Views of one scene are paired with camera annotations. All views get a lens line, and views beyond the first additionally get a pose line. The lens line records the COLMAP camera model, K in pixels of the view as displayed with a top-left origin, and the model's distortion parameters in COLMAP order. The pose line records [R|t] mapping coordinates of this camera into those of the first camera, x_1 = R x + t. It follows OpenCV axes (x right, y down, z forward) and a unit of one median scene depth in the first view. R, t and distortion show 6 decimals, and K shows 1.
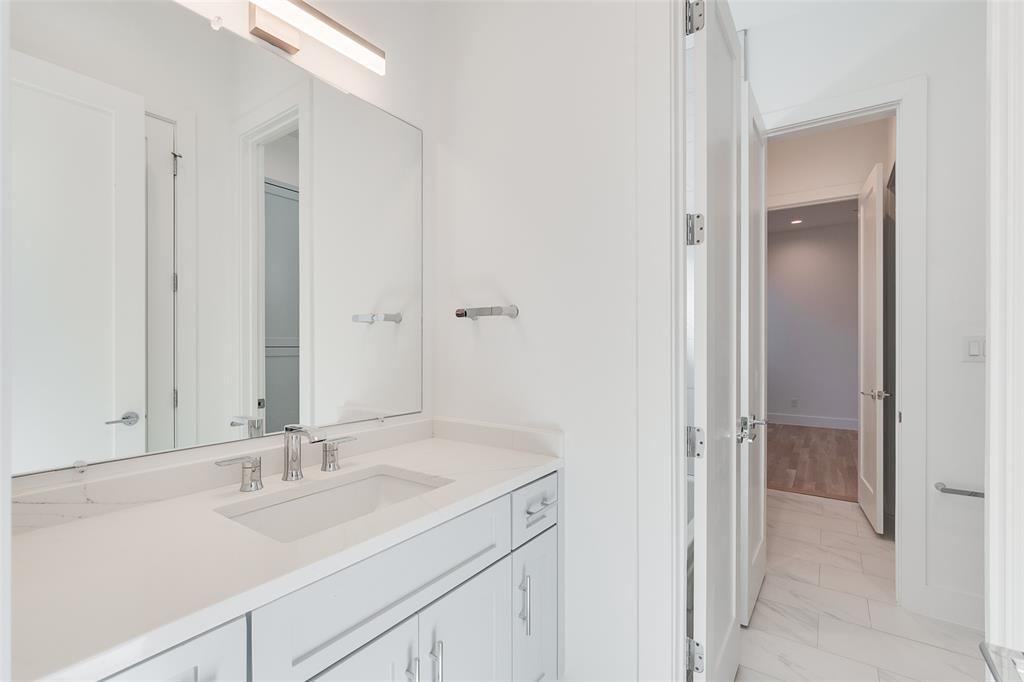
lens RADIAL K [[456.2, 0, 511.1], [0, 456.2, 340.4], [0, 0, 1]] dist [0.001117, -0.000336]
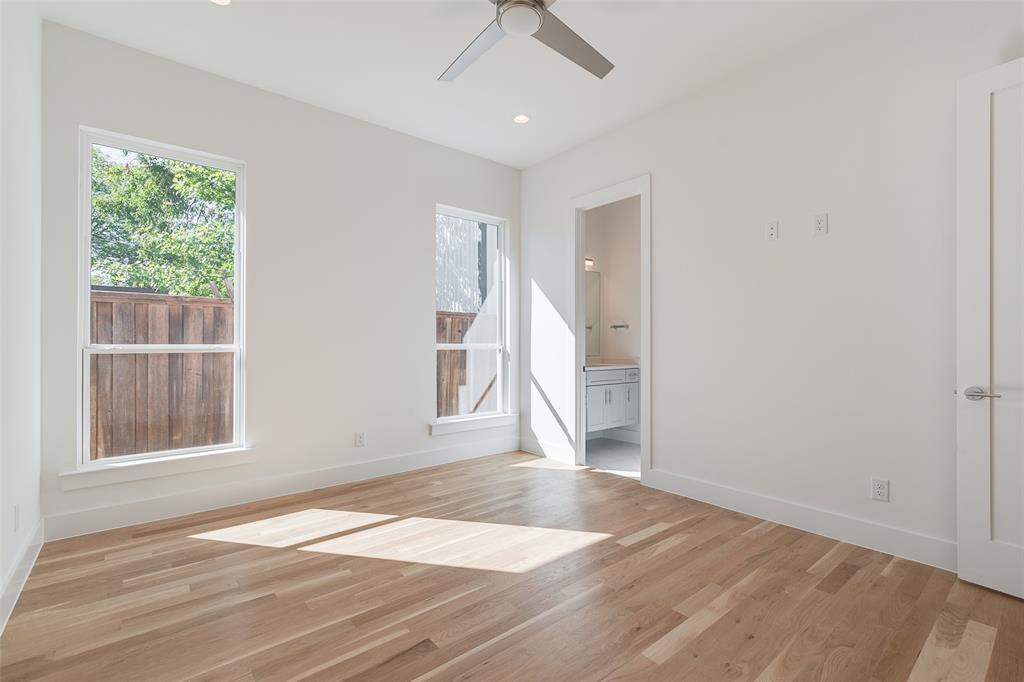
lens RADIAL K [[456.2, 0, 512.4], [0, 456.2, 337.7], [0, 0, 1]] dist [0.001117, -0.000336]
pose [[0.964040, -0.000837, -0.265755, 0.092629], [-0.000123, 0.999994, -0.003595, 0.041054], [0.265756, 0.003498, 0.964034, -2.794658]]
